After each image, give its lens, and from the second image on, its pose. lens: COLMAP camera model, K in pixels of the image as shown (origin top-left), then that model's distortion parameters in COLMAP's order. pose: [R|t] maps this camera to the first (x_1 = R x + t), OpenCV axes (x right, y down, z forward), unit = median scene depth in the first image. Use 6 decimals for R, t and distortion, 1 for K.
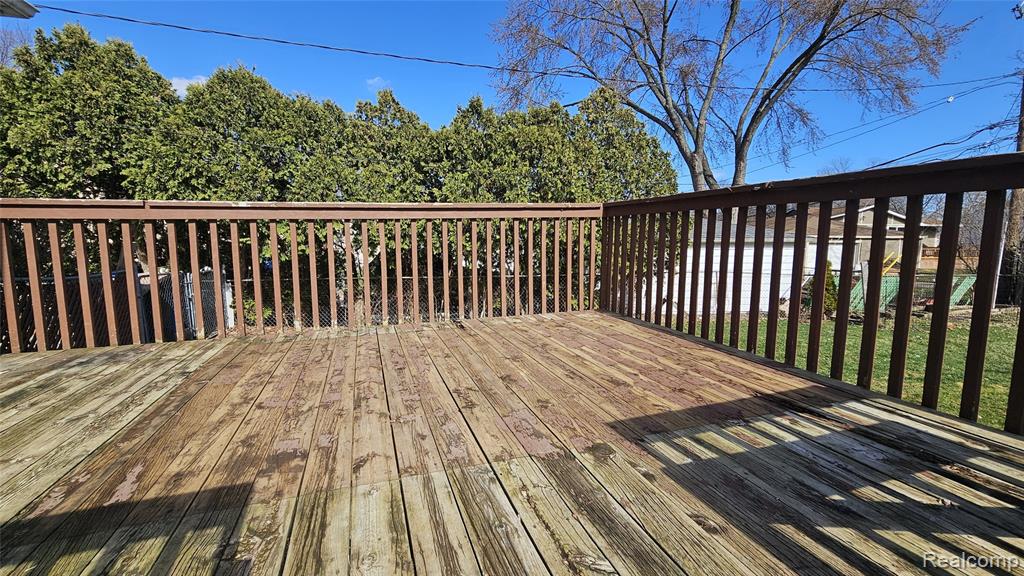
lens RADIAL K [[441.6, 0, 507.3], [0, 441.6, 292.4], [0, 0, 1]] dist [-0.000220, -0.000346]
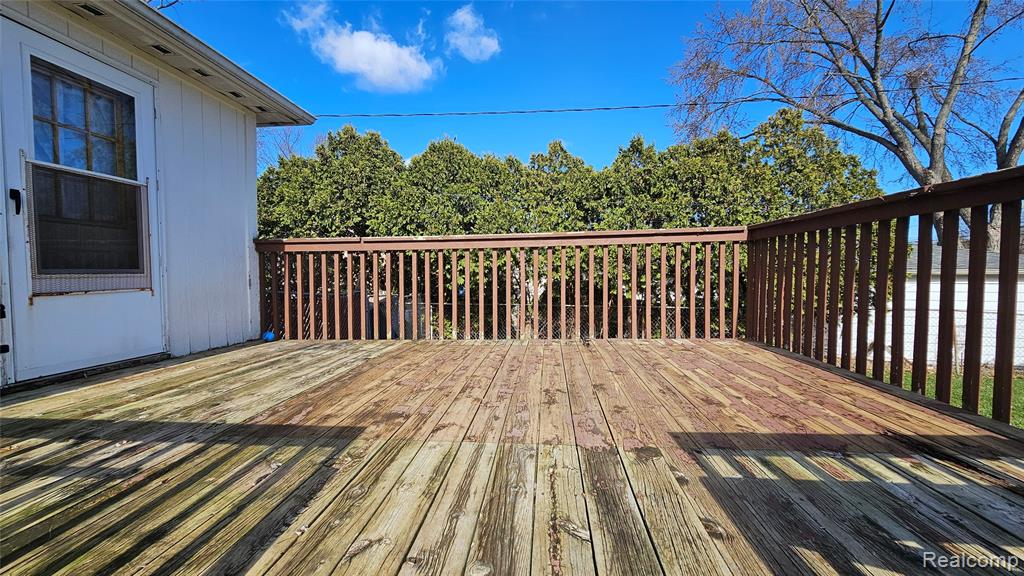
lens RADIAL K [[417.2, 0, 508.7], [0, 417.2, 290.7], [0, 0, 1]] dist [-0.003379, -0.000529]
pose [[0.915488, 0.014218, -0.402093, 0.184590], [-0.047493, 0.996207, -0.072906, 0.044709], [0.399532, 0.085841, 0.912691, -0.021466]]
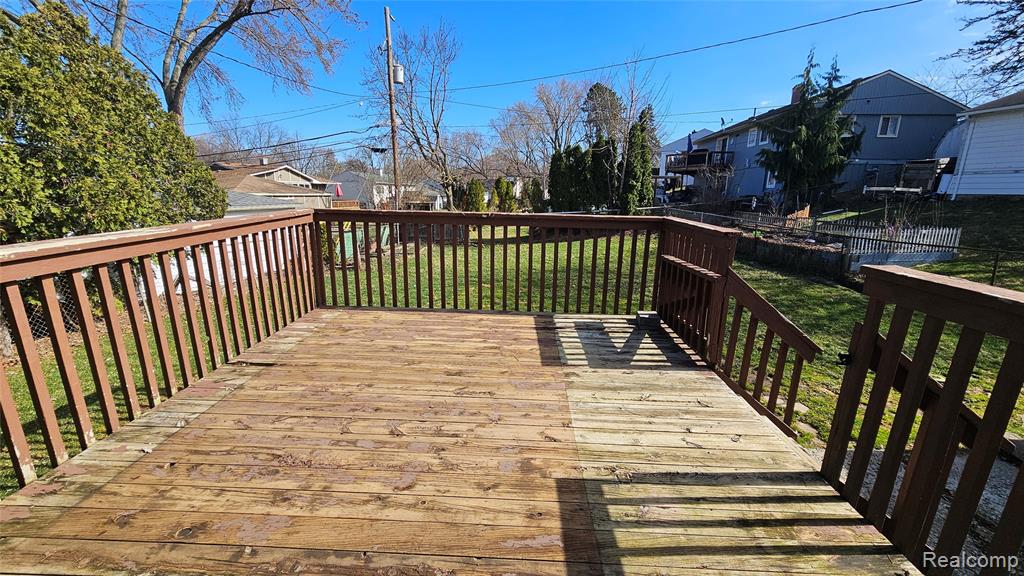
lens RADIAL K [[417.2, 0, 508.7], [0, 417.2, 290.7], [0, 0, 1]] dist [-0.003379, -0.000529]
pose [[0.354034, -0.215904, 0.909970, -0.964232], [0.104191, 0.976036, 0.191043, -0.258444], [-0.929411, 0.027175, 0.368046, 0.331955]]
